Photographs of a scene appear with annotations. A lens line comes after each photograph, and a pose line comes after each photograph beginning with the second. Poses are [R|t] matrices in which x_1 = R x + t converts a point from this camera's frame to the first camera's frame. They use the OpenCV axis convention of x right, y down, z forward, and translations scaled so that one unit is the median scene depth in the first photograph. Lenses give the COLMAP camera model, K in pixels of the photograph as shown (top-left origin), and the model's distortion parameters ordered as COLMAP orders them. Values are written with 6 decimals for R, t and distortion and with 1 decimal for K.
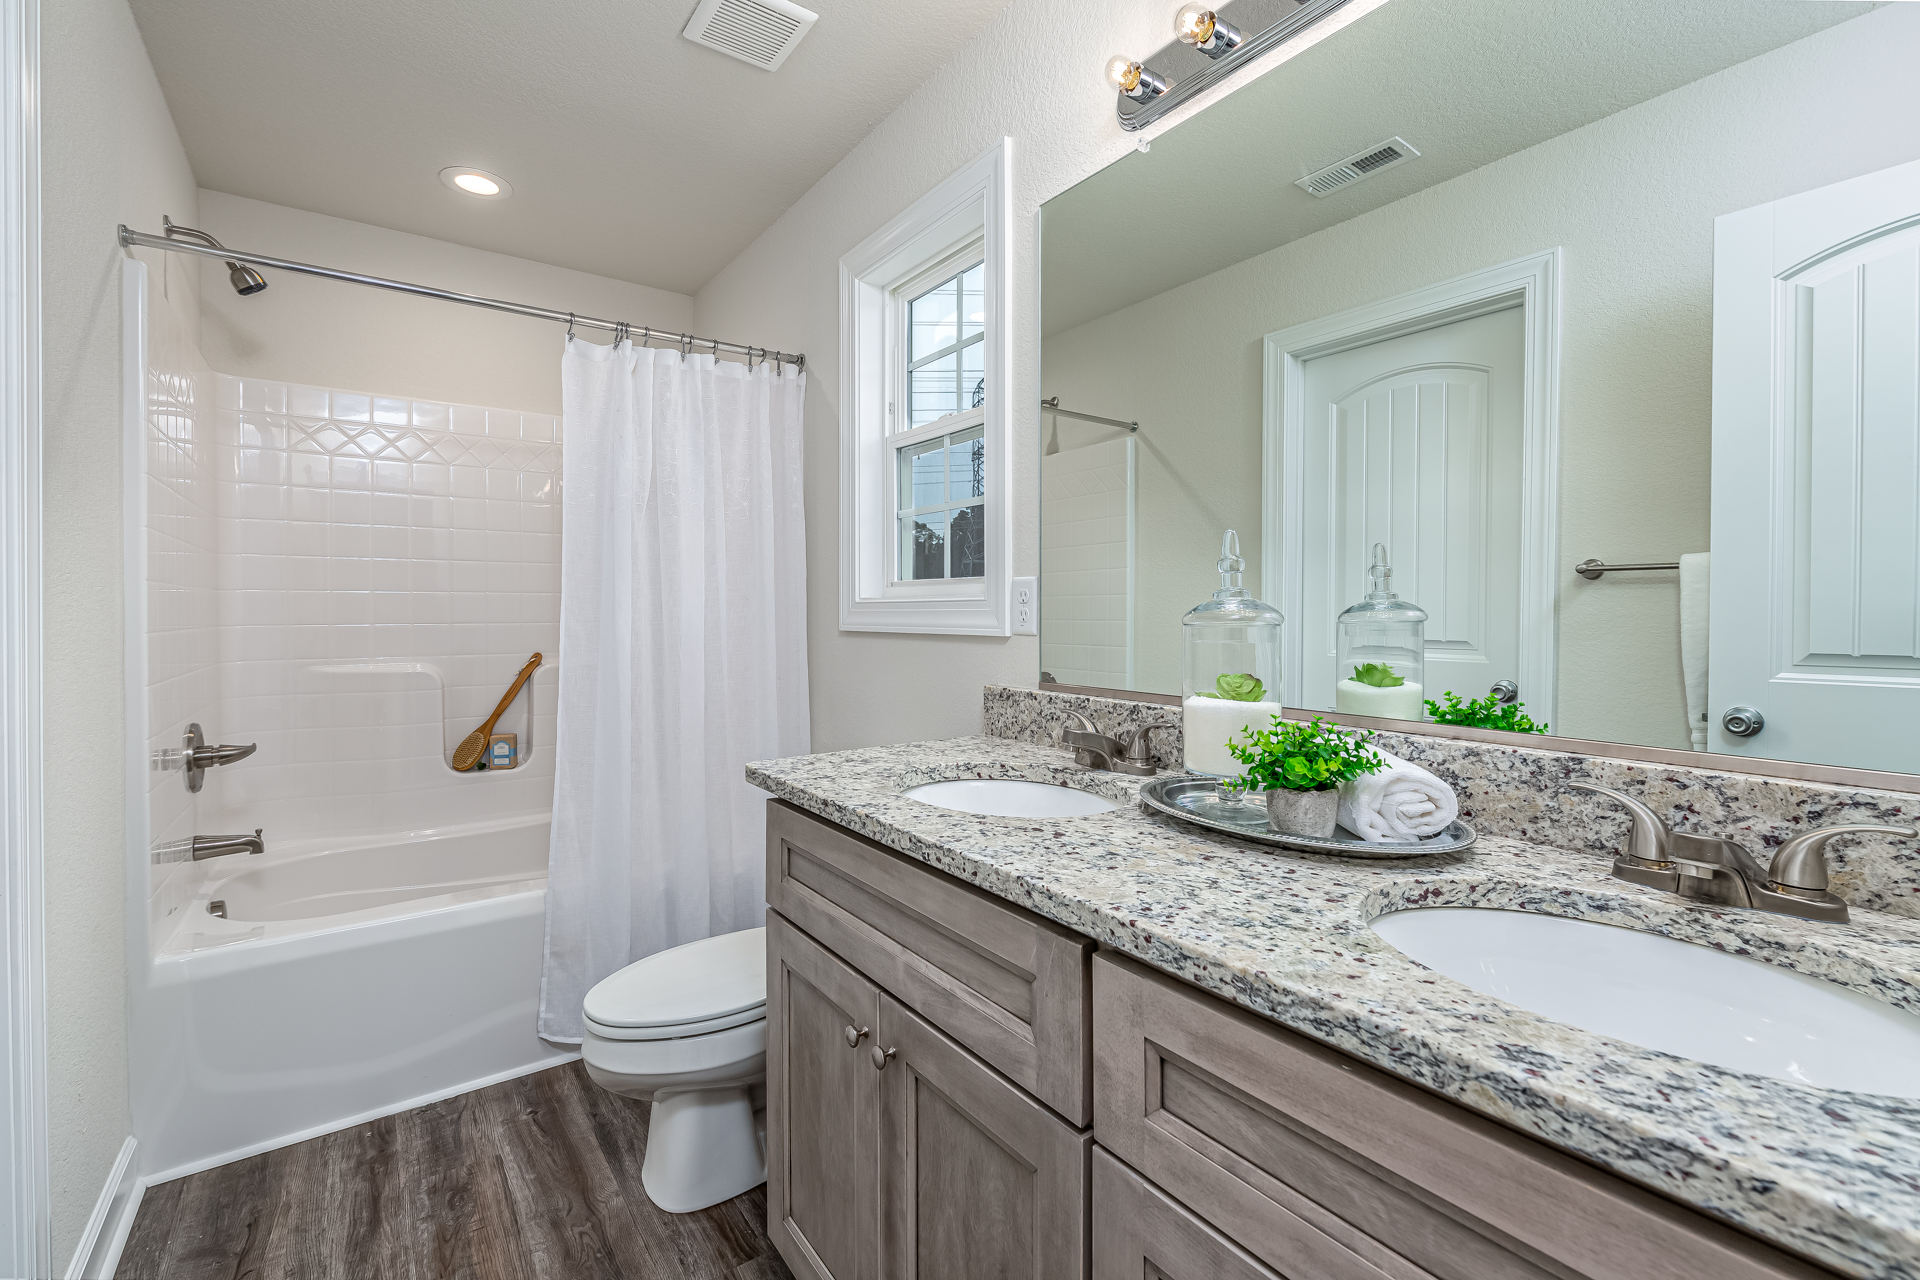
lens RADIAL K [[834.2, 0, 976.8], [0, 834.2, 613.3], [0, 0, 1]] dist [-0.001215, -0.001053]
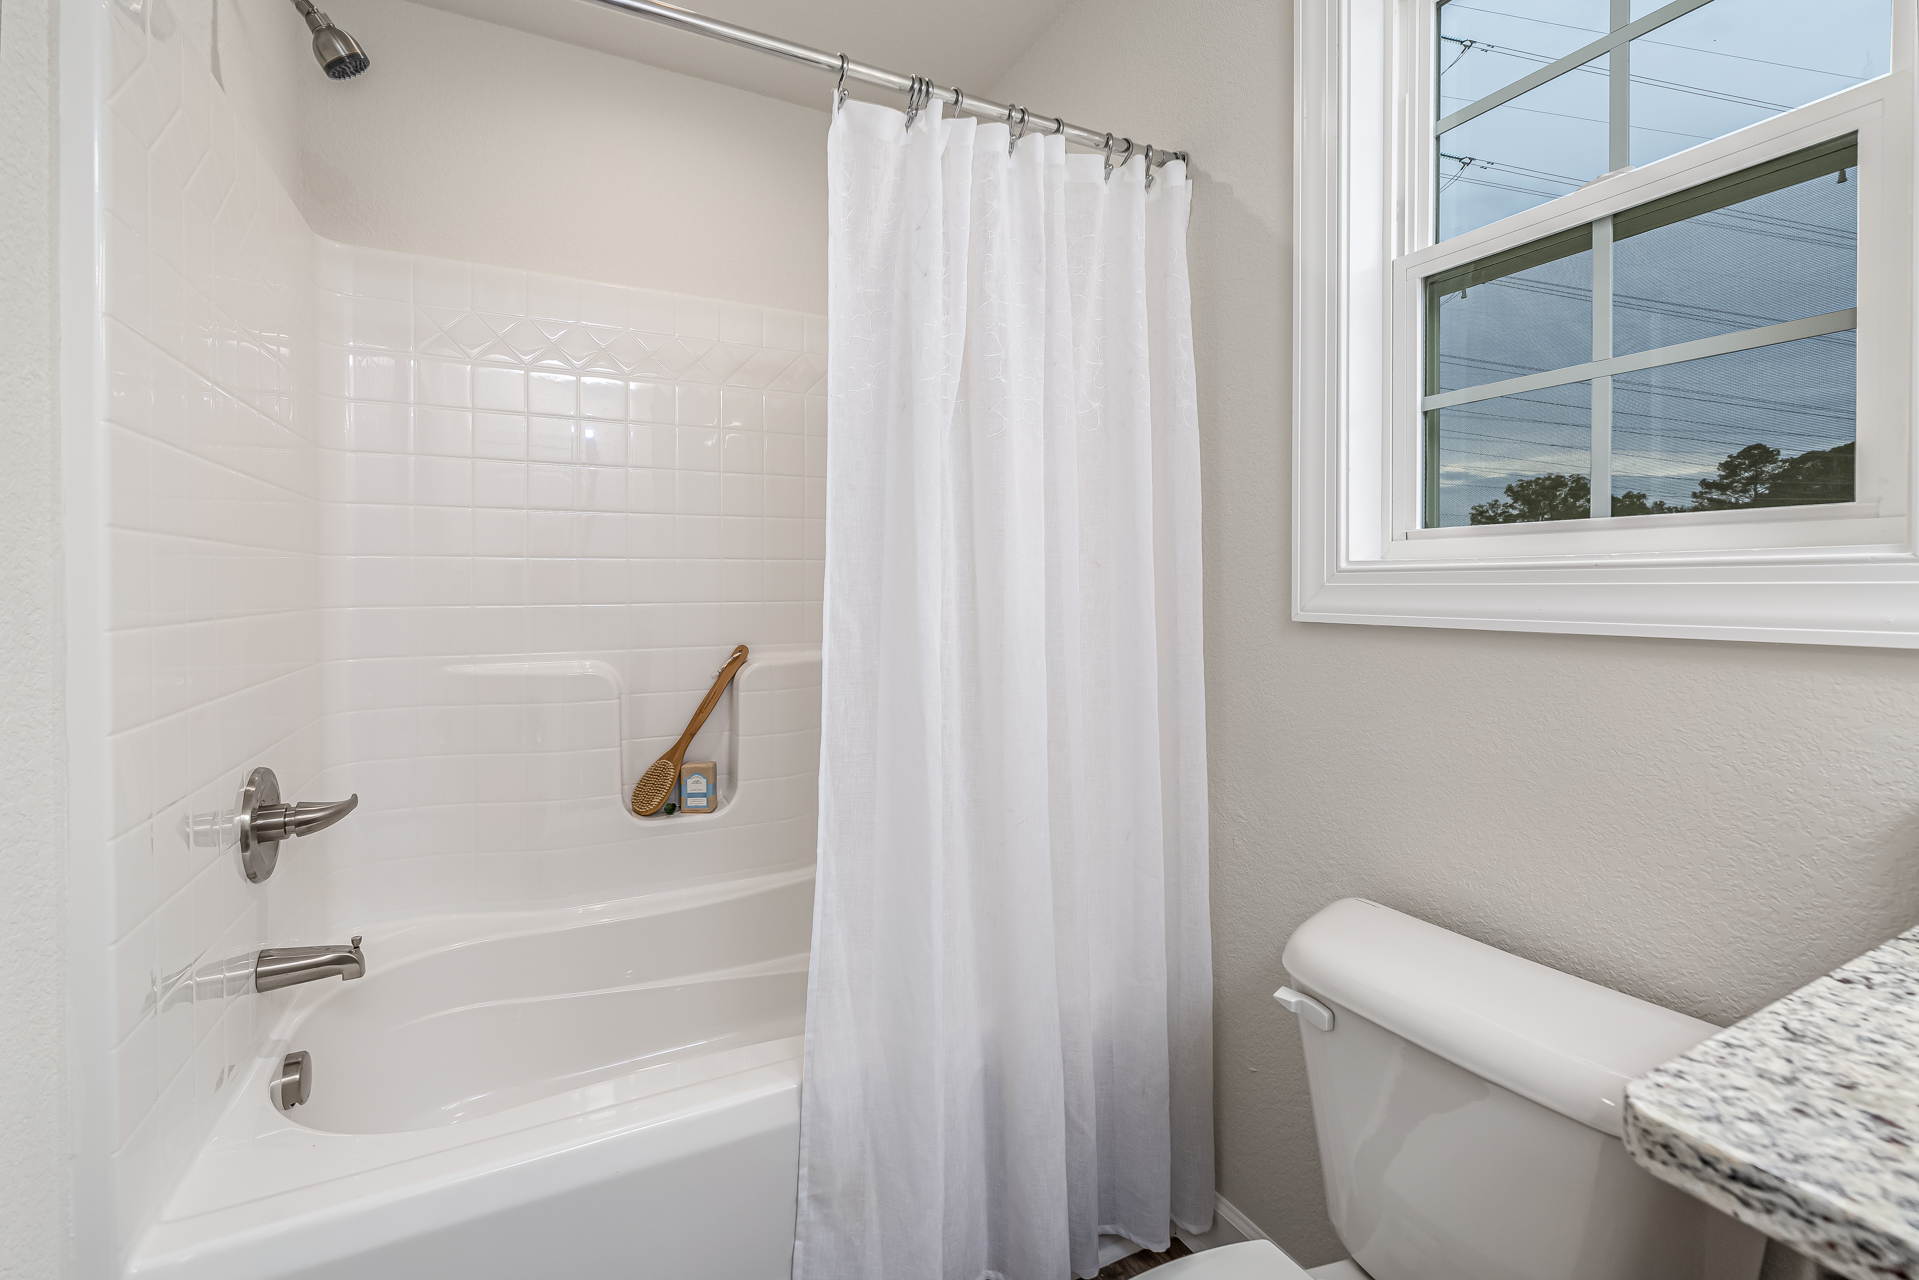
lens RADIAL K [[855.2, 0, 969.1], [0, 855.2, 589.0], [0, 0, 1]] dist [-0.002188, -0.000615]
pose [[0.986957, 0.000768, -0.160984, -0.319608], [-0.000374, 0.999997, 0.002478, -0.002464], [0.160986, -0.002385, 0.986954, 0.460799]]
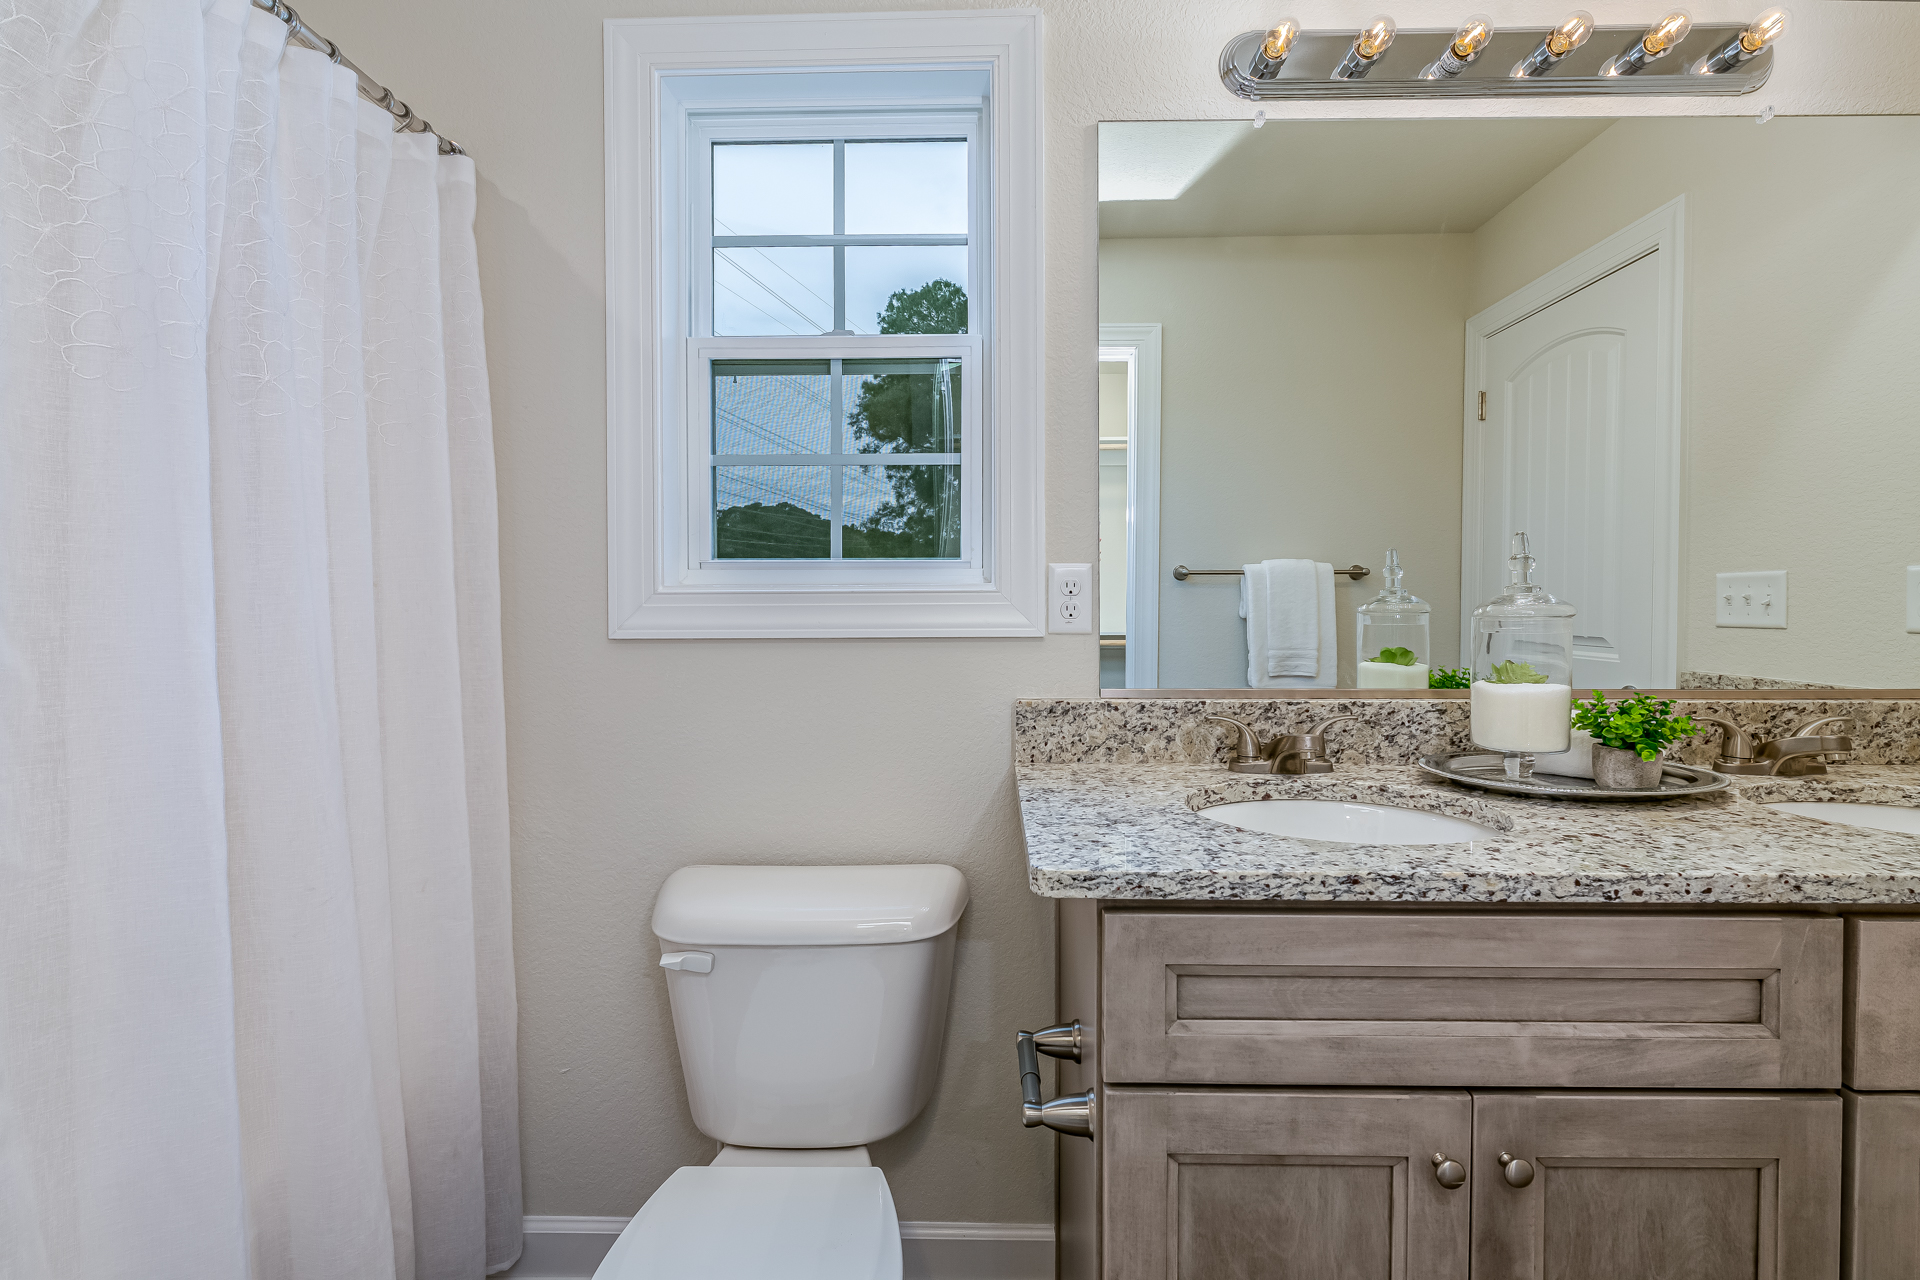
lens RADIAL K [[826.1, 0, 998.1], [0, 826.1, 605.0], [0, 0, 1]] dist [-0.001671, -0.000735]
pose [[0.609130, -0.006915, 0.793040, -0.525720], [0.005148, 0.999975, 0.004765, -0.005903], [-0.793054, 0.001180, 0.609151, 0.465337]]
